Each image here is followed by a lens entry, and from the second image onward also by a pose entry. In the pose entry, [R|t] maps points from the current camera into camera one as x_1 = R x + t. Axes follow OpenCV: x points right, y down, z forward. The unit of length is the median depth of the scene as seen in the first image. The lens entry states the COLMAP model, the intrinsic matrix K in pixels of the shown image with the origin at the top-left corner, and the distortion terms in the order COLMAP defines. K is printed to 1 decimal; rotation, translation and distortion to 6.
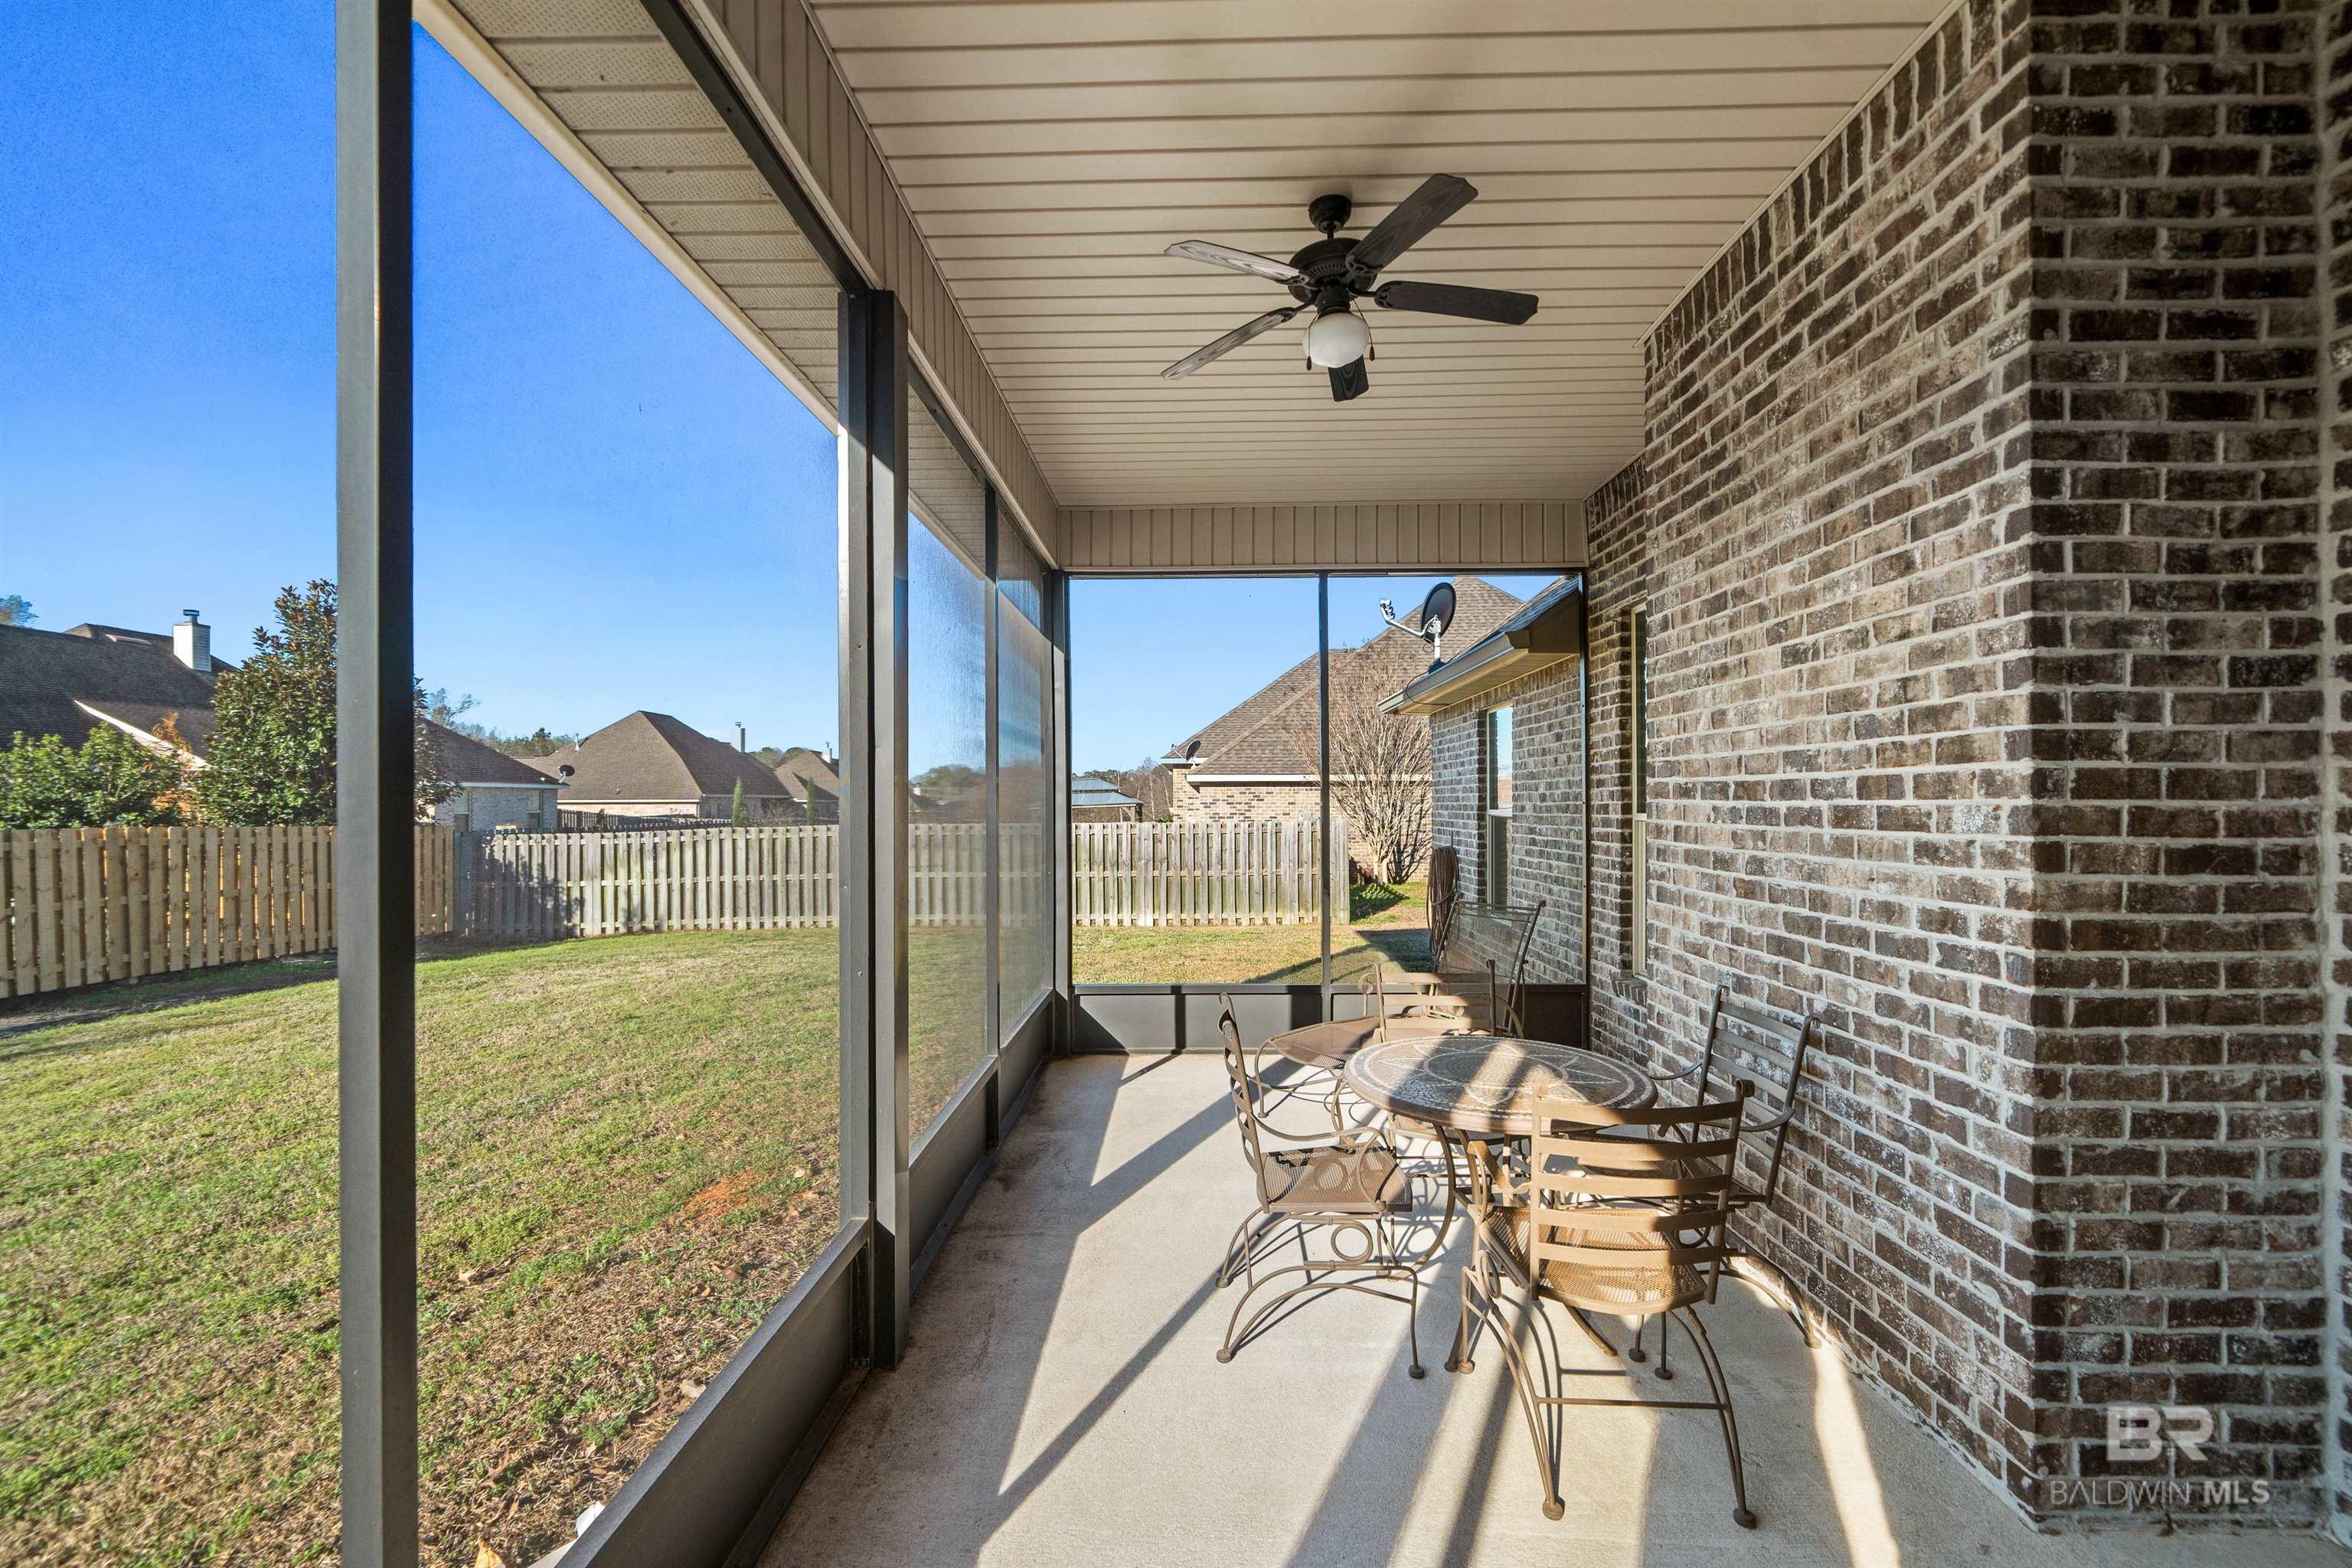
lens RADIAL K [[933.1, 0, 1169.2], [0, 933.1, 801.1], [0, 0, 1]] dist [0.000131, 0.000062]
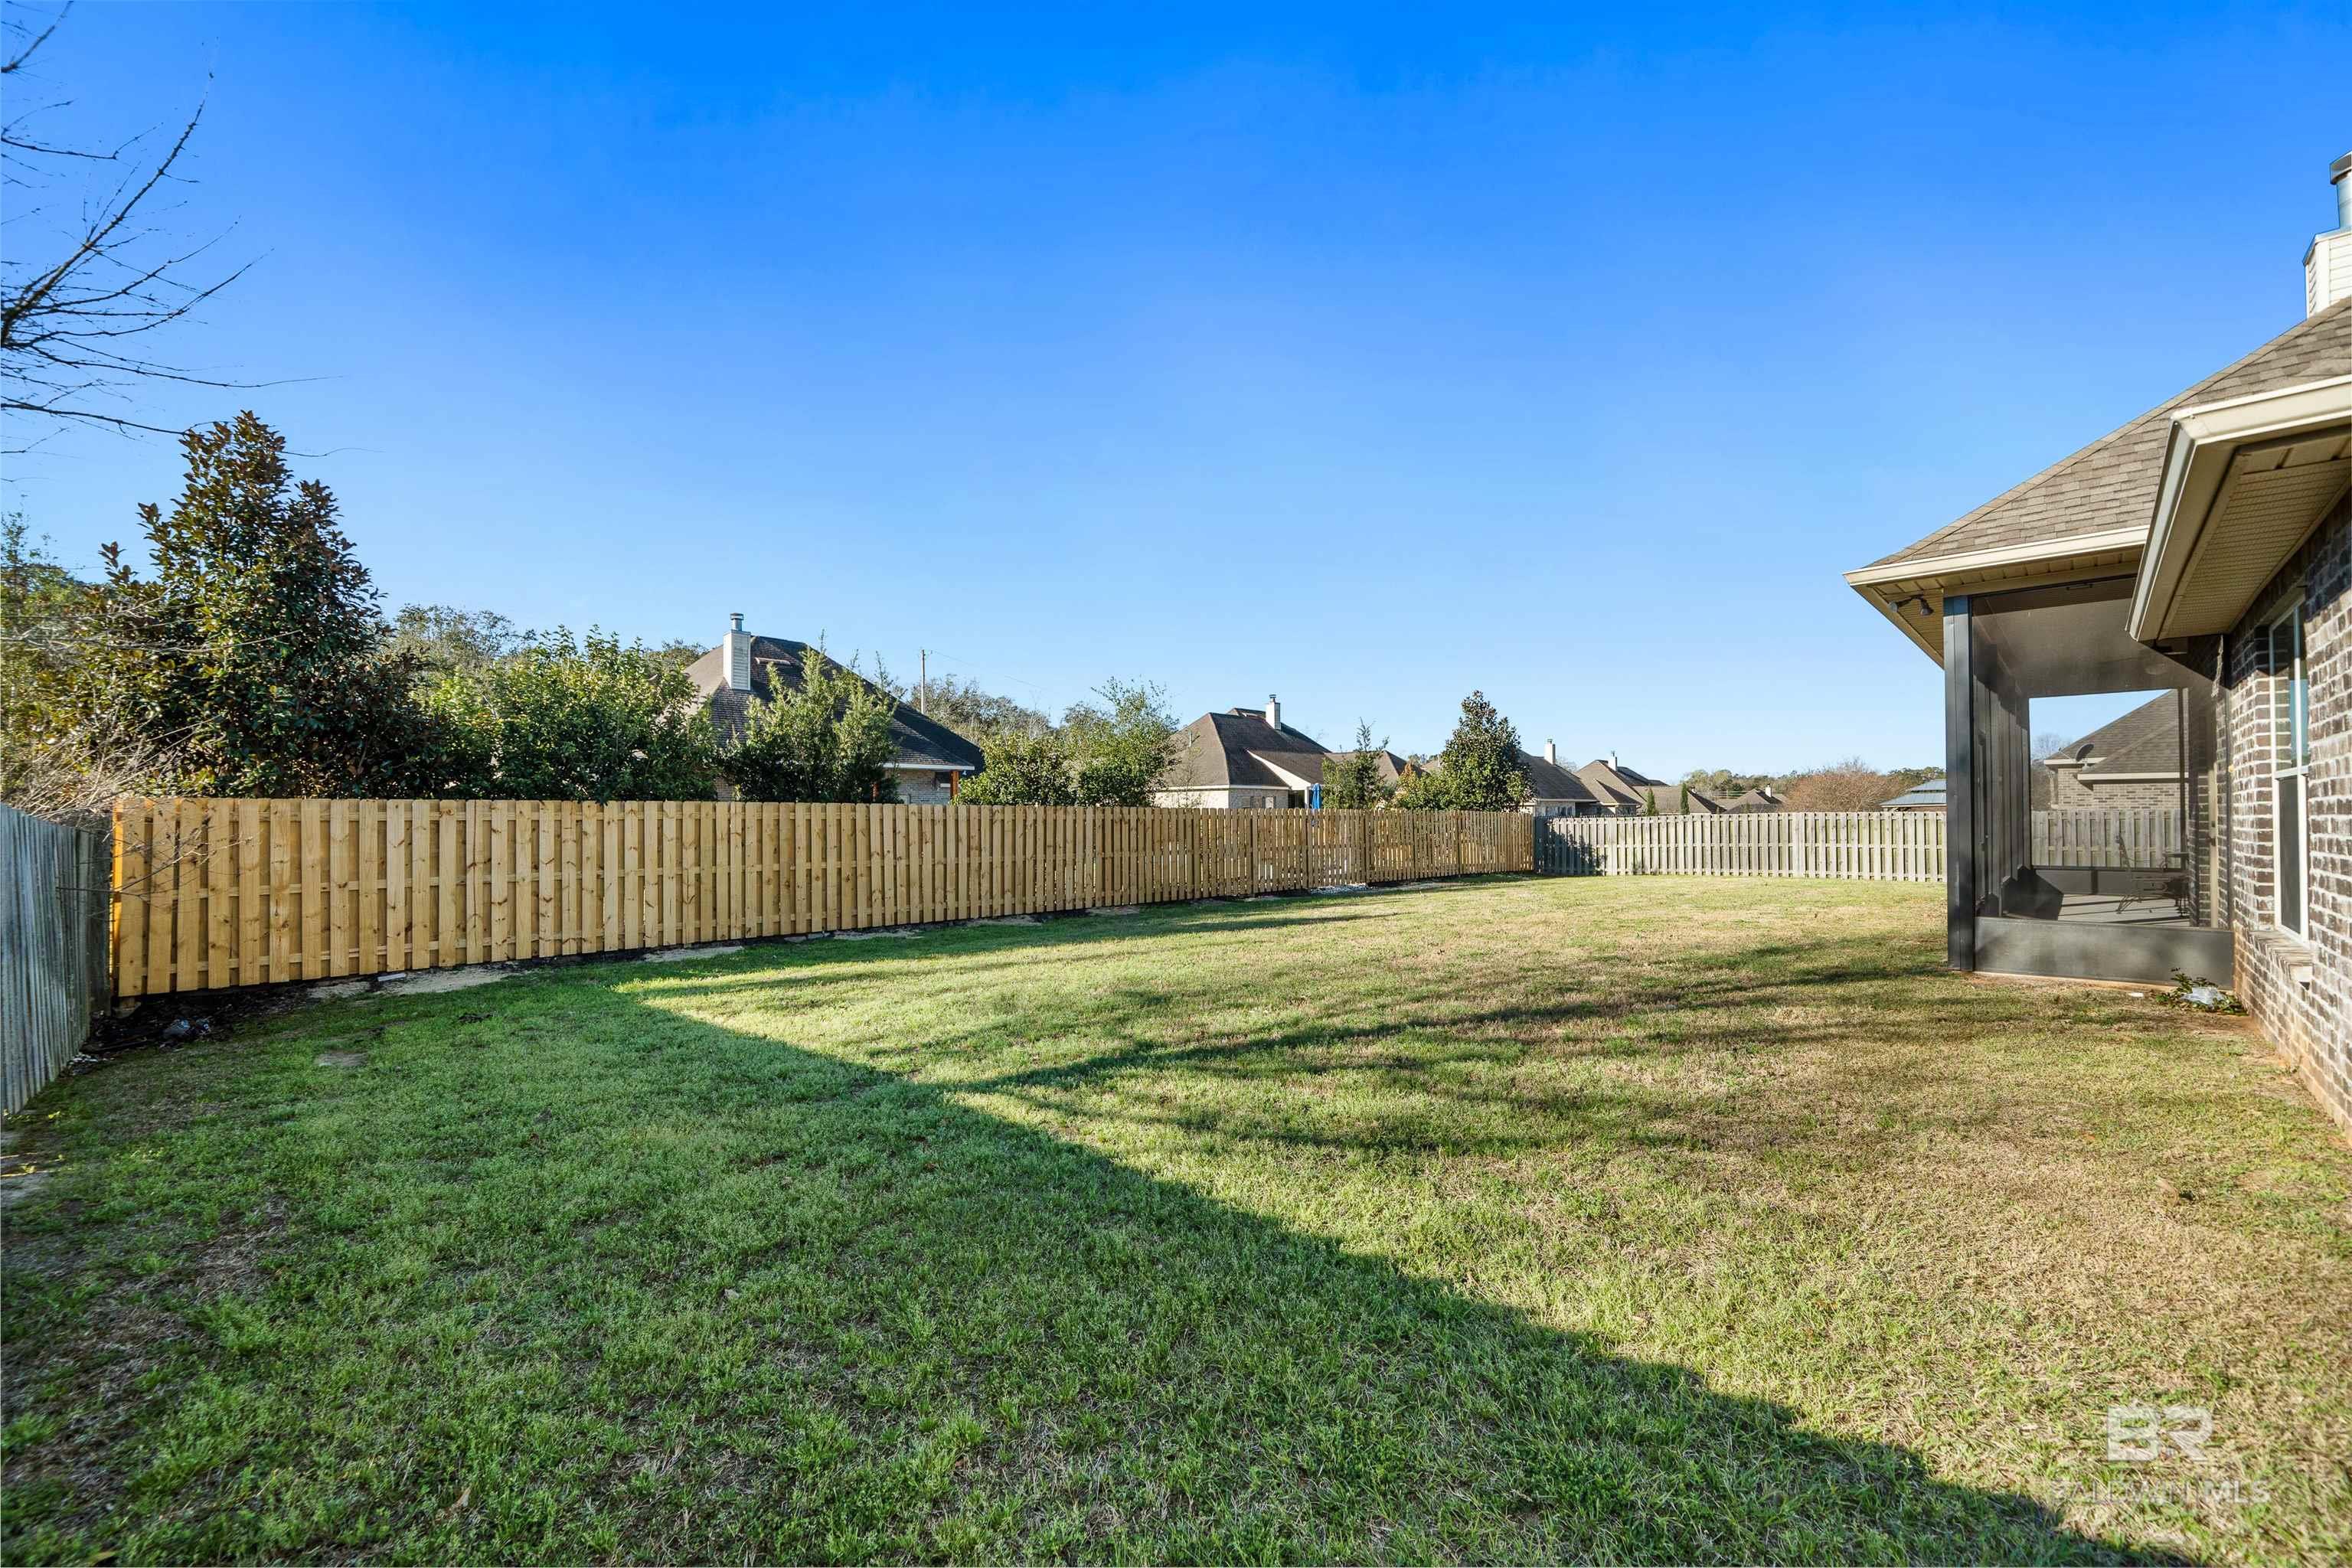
lens RADIAL K [[933.1, 0, 1169.2], [0, 933.1, 801.1], [0, 0, 1]] dist [0.000131, 0.000062]
pose [[0.737824, -0.008772, -0.674936, -0.044937], [0.003269, 0.999950, -0.009422, 0.017478], [0.674985, 0.004745, 0.737816, -0.872009]]
